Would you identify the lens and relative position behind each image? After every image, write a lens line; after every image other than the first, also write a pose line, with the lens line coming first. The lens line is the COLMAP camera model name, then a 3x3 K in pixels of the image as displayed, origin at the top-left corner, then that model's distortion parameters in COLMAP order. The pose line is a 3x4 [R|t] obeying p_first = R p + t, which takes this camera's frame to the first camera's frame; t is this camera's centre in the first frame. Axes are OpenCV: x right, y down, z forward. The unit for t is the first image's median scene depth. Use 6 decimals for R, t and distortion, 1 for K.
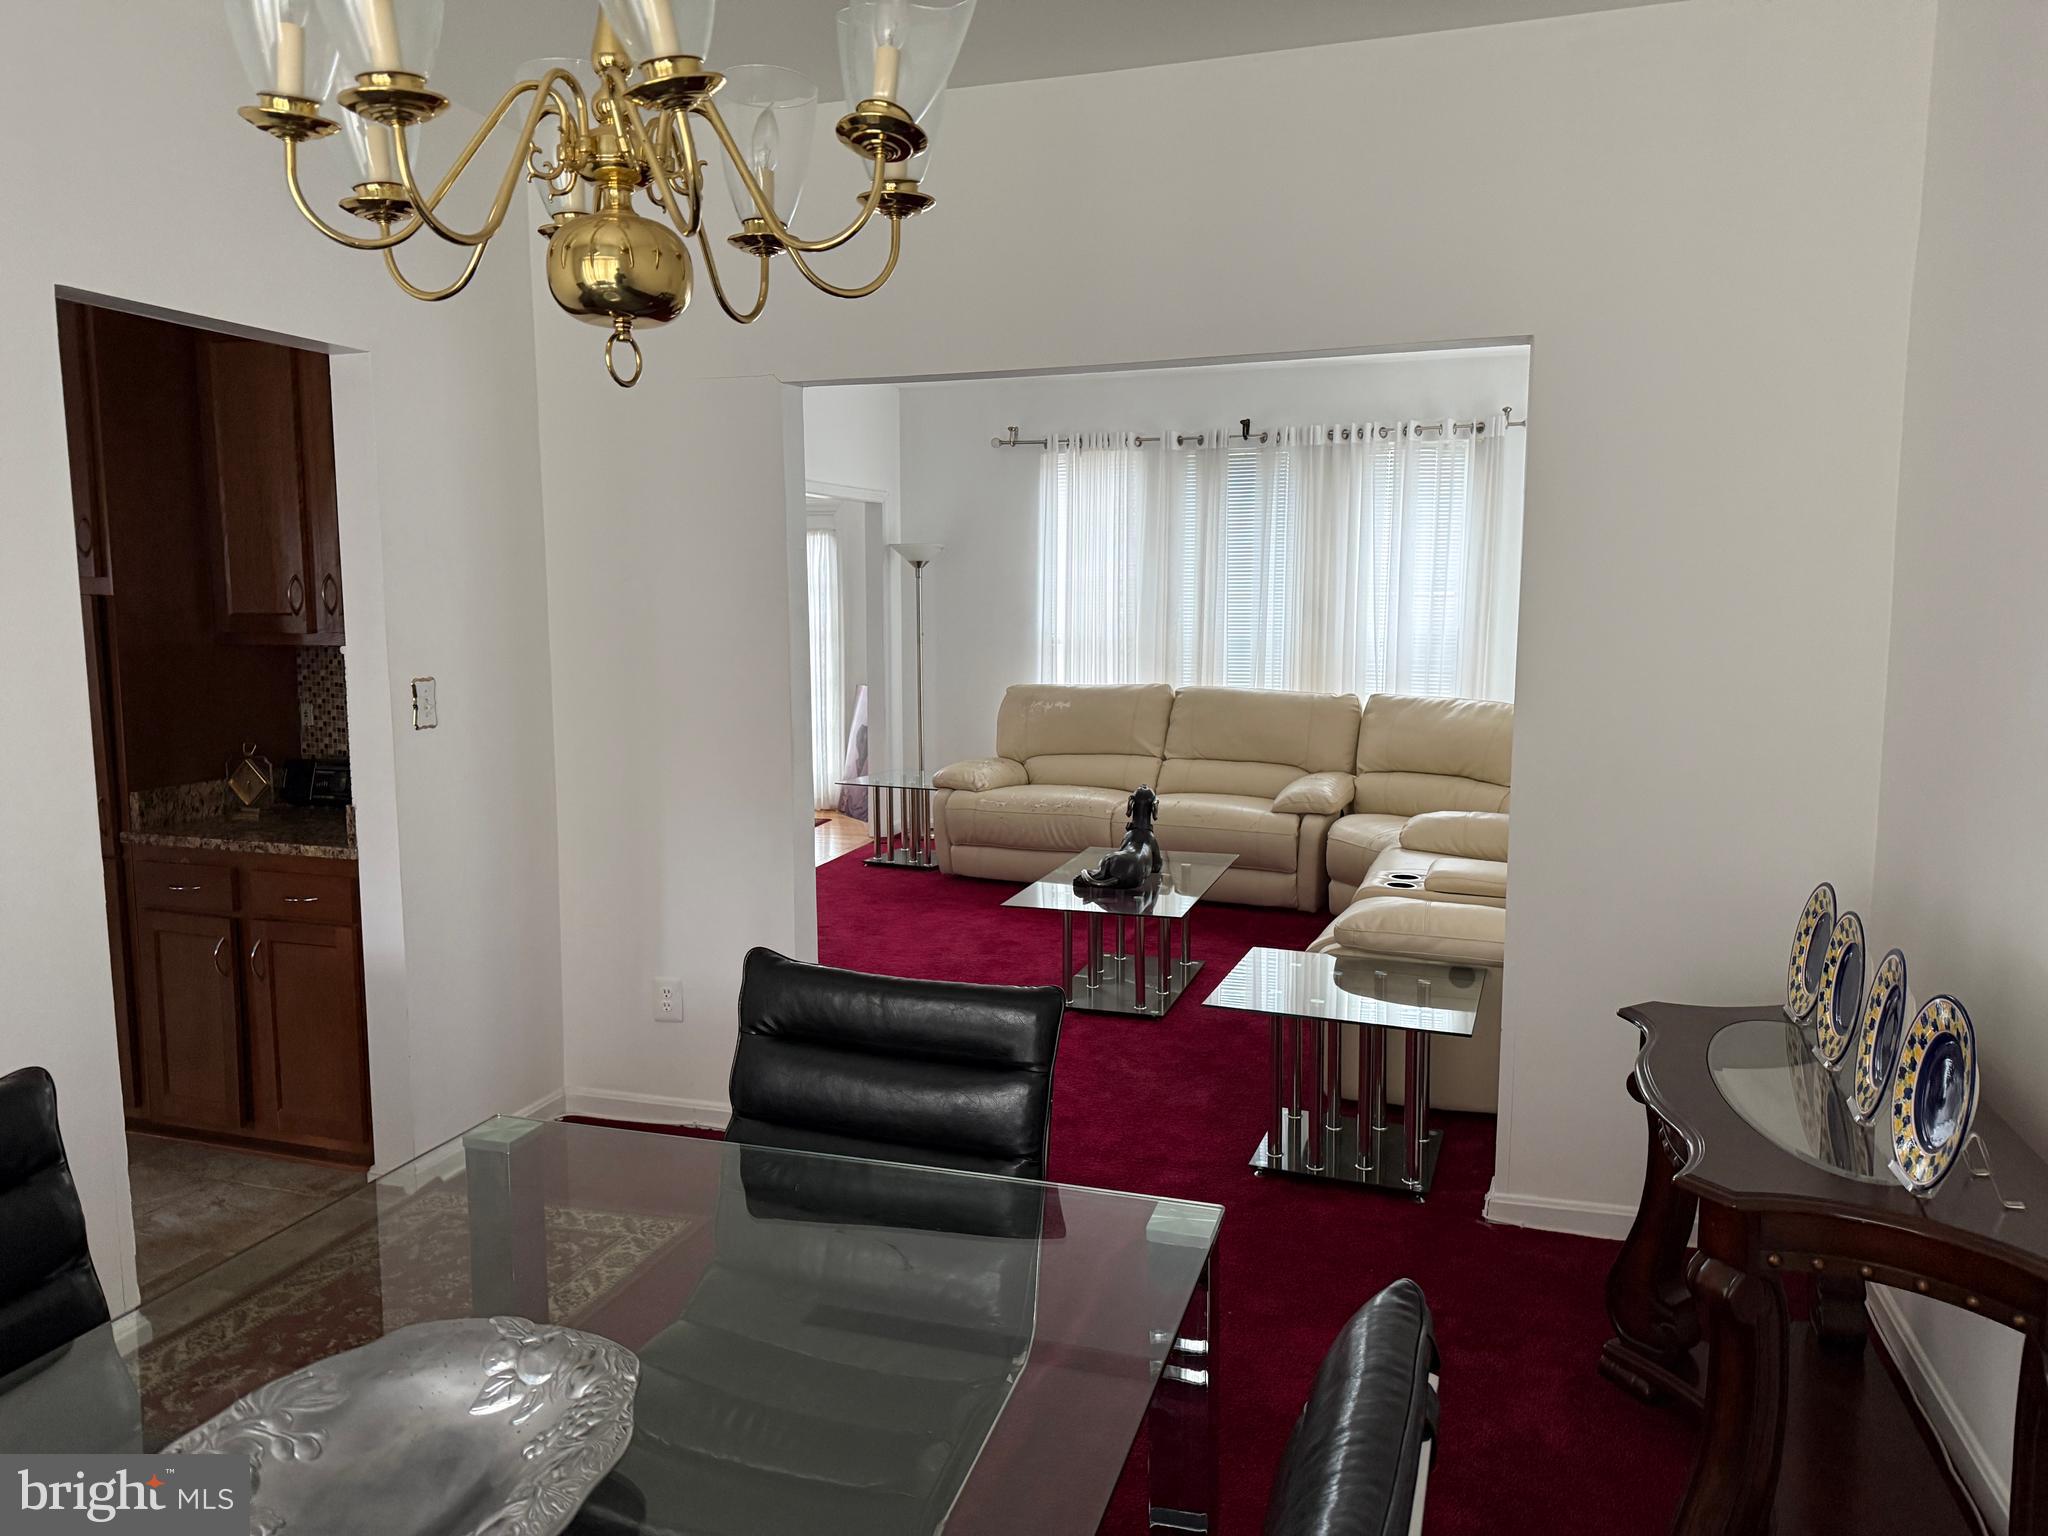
lens RADIAL K [[1422.5, 0, 995.2], [0, 1422.5, 770.5], [0, 0, 1]] dist [0.076239, -0.106877]
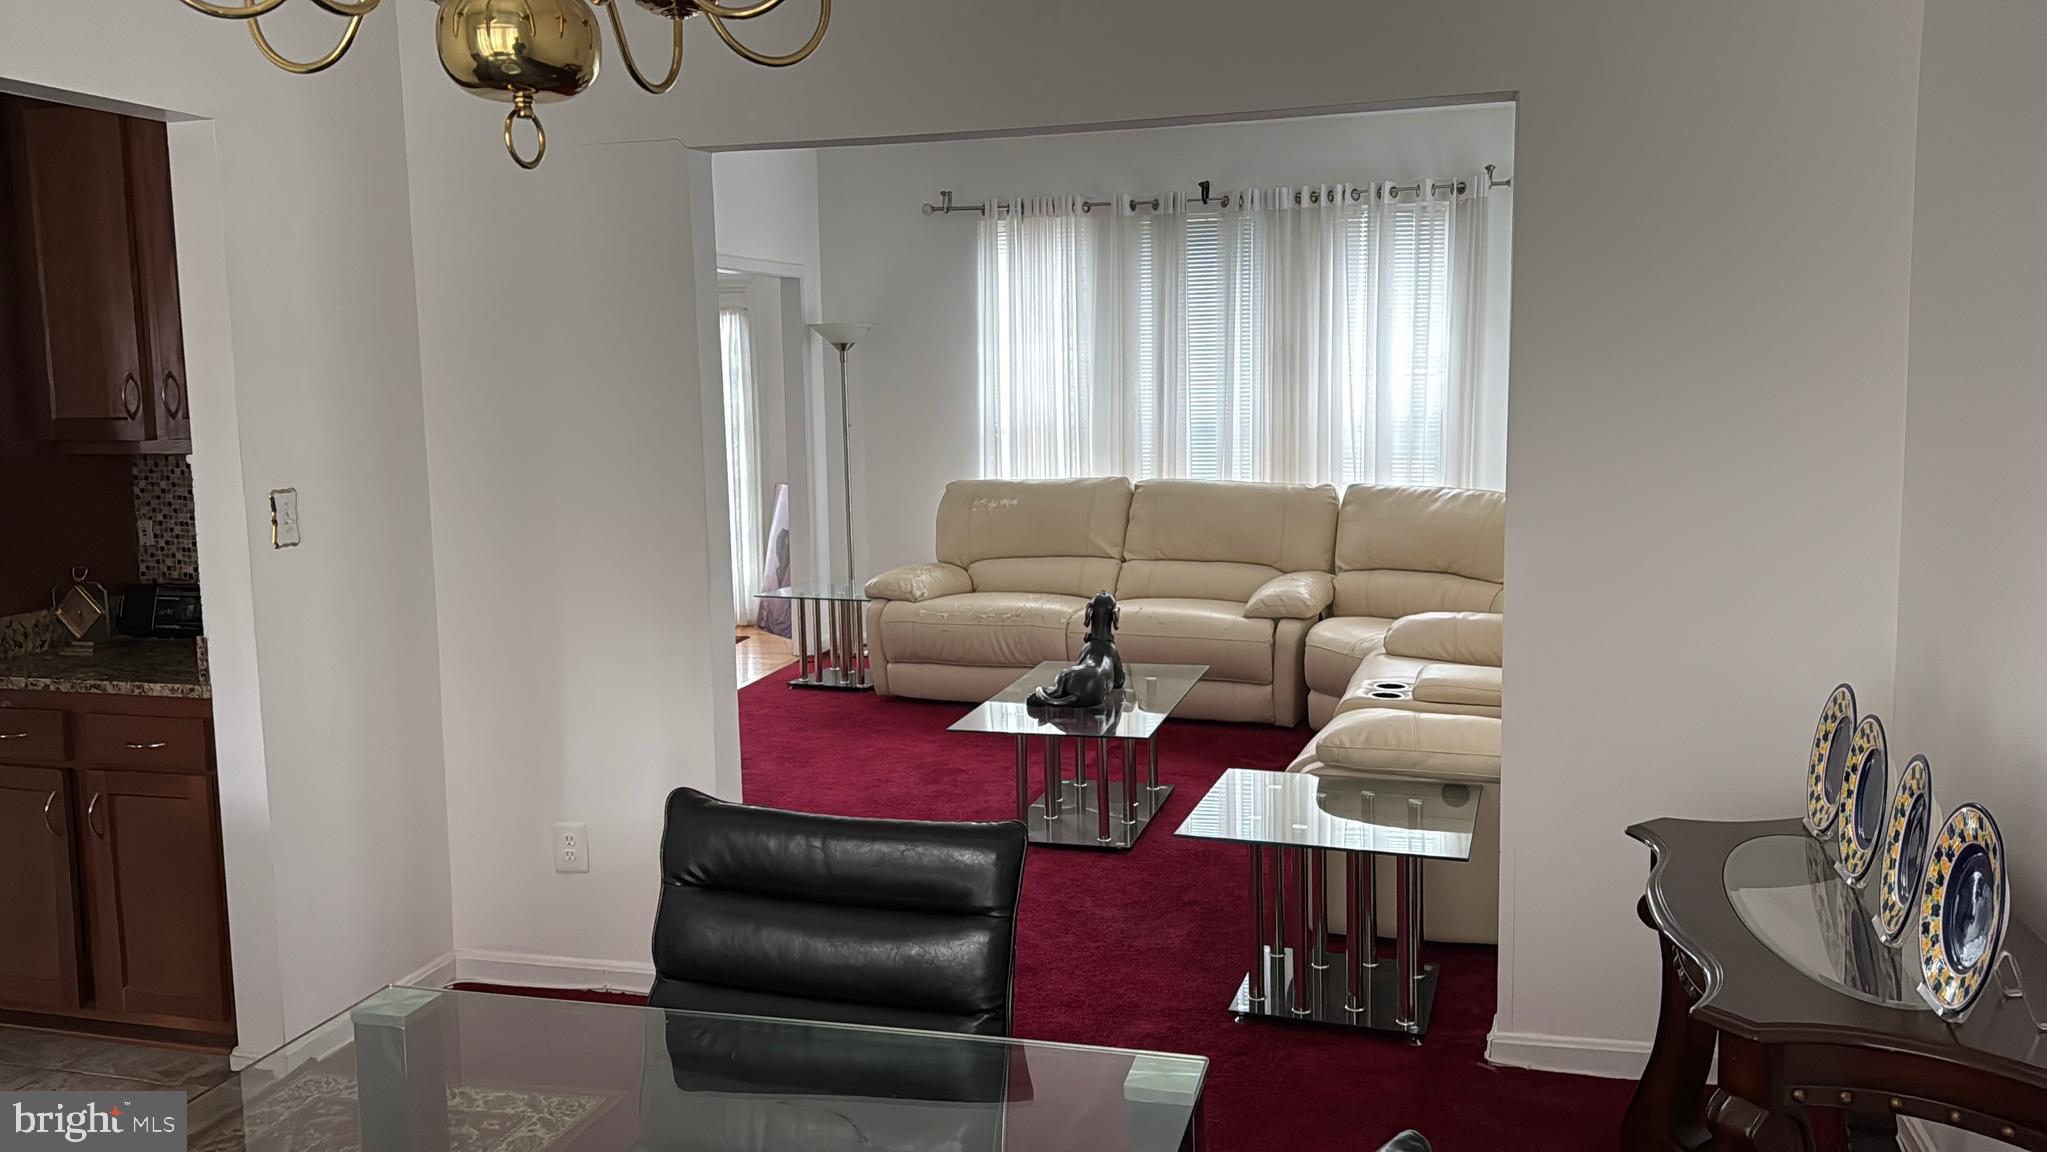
lens RADIAL K [[1600.7, 0, 1008.3], [0, 1600.7, 570.1], [0, 0, 1]] dist [0.089212, -0.145297]
pose [[0.998597, -0.021635, 0.048341, -0.003510], [0.021755, 0.999761, -0.001954, -0.002365], [-0.048287, 0.003003, 0.998829, -0.006207]]
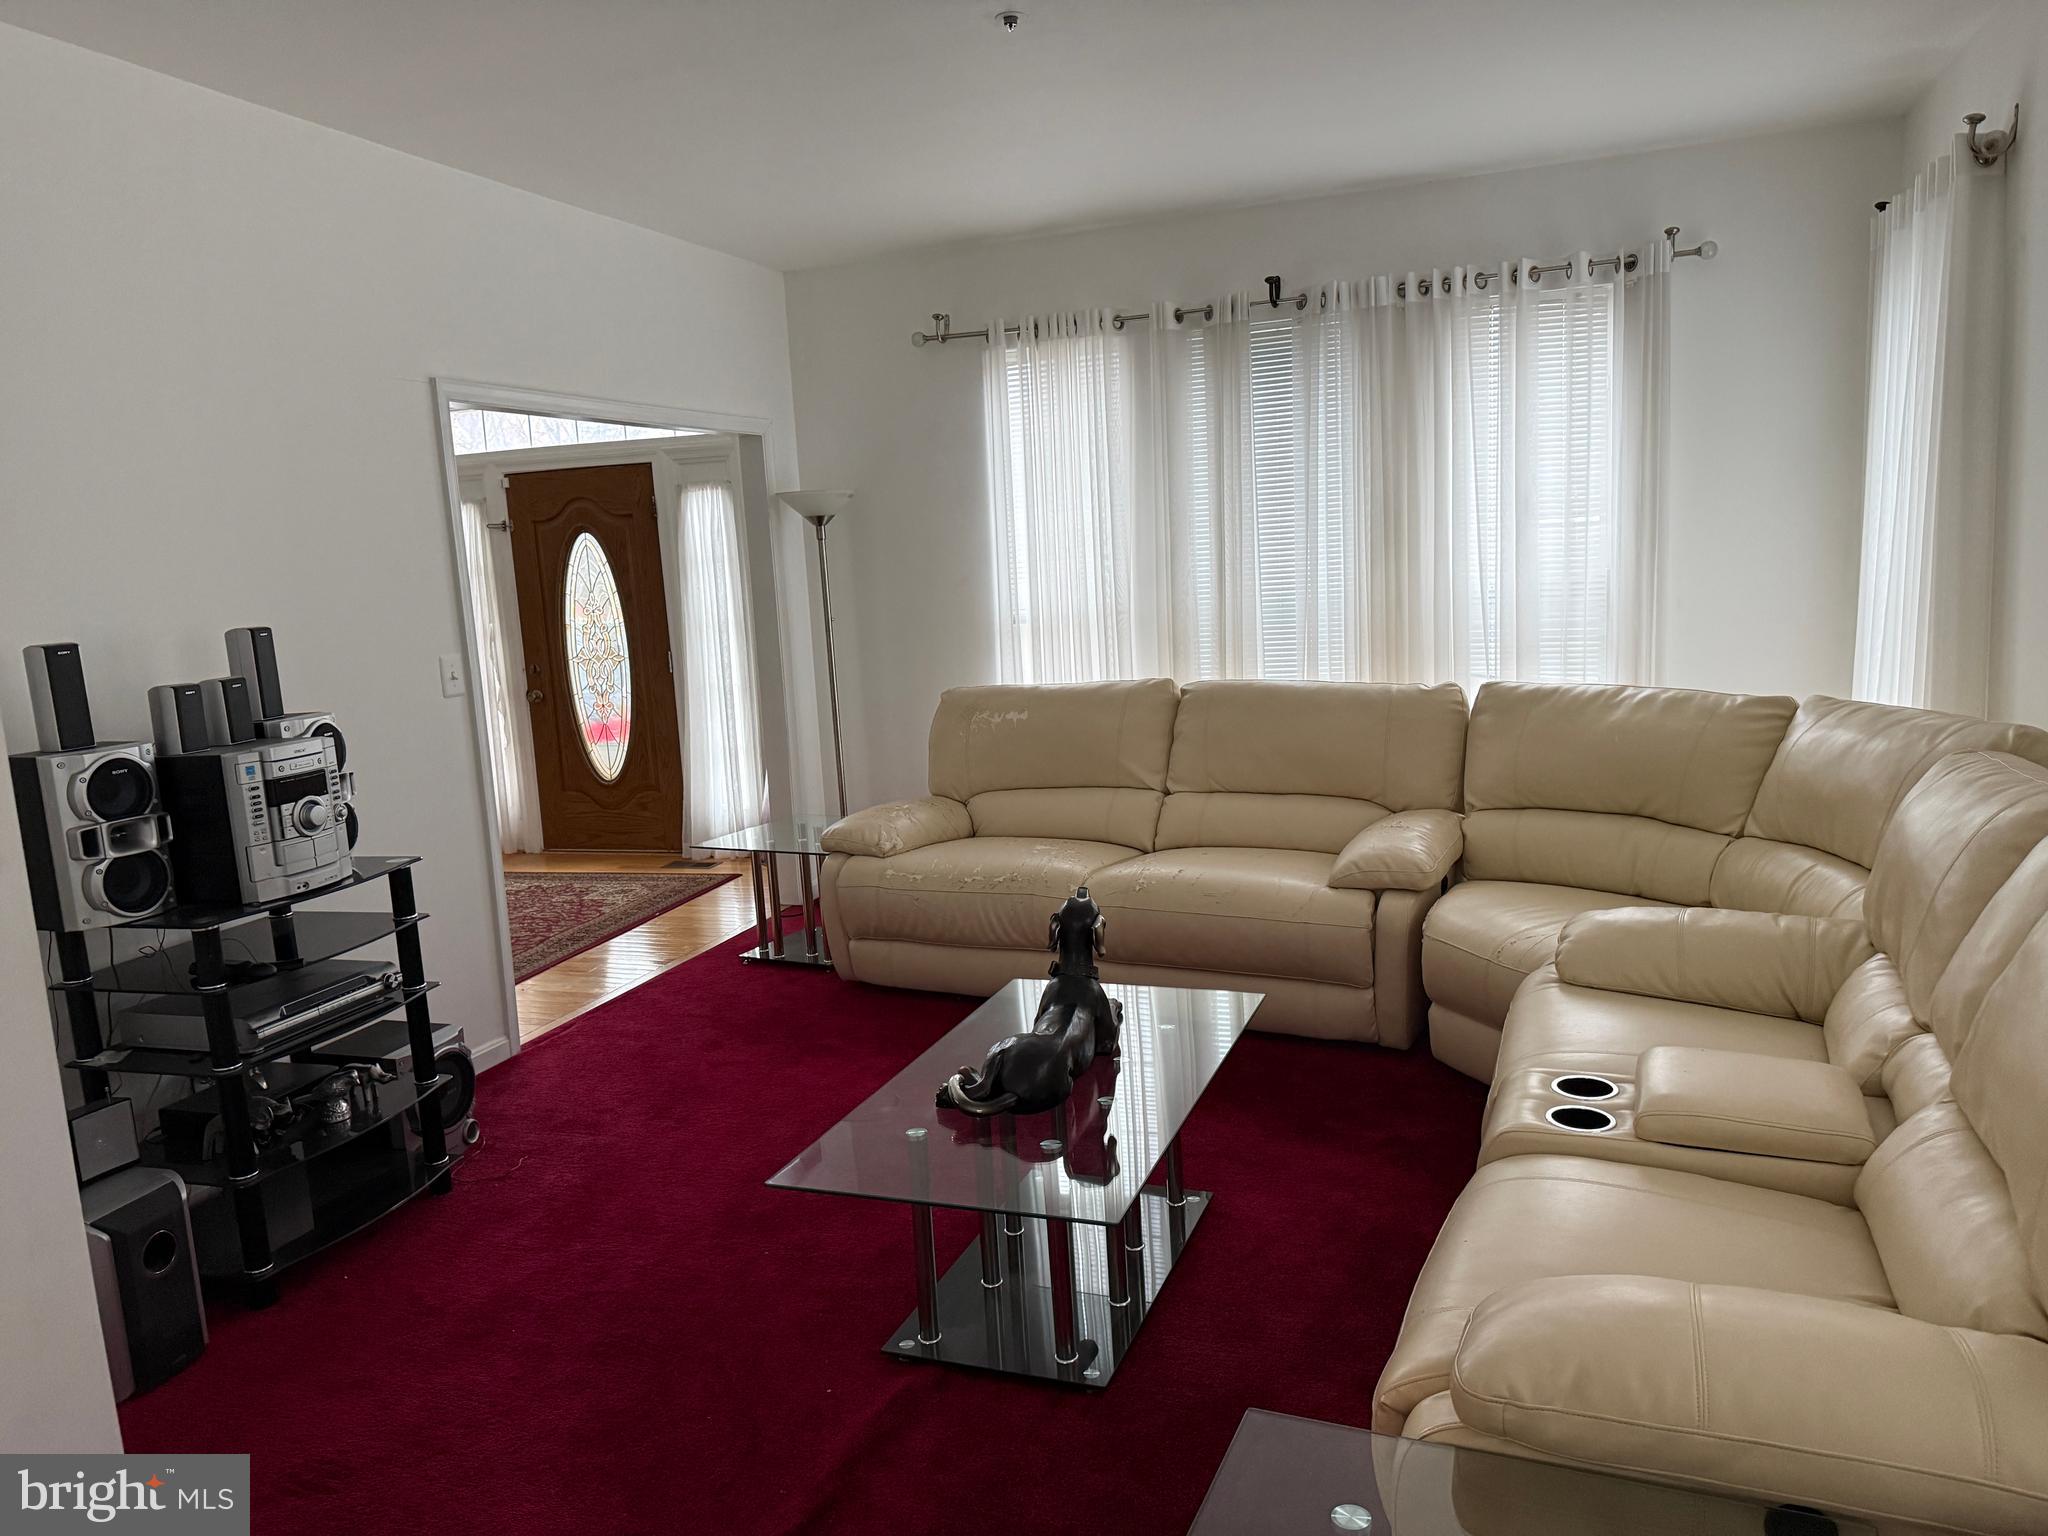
lens RADIAL K [[1422.5, 0, 1014.7], [0, 1422.5, 771.3], [0, 0, 1]] dist [0.076239, -0.106877]
pose [[0.997659, -0.047880, -0.048825, 0.114463], [0.049070, 0.998519, 0.023472, -0.052584], [0.047628, -0.025813, 0.998532, 0.475801]]
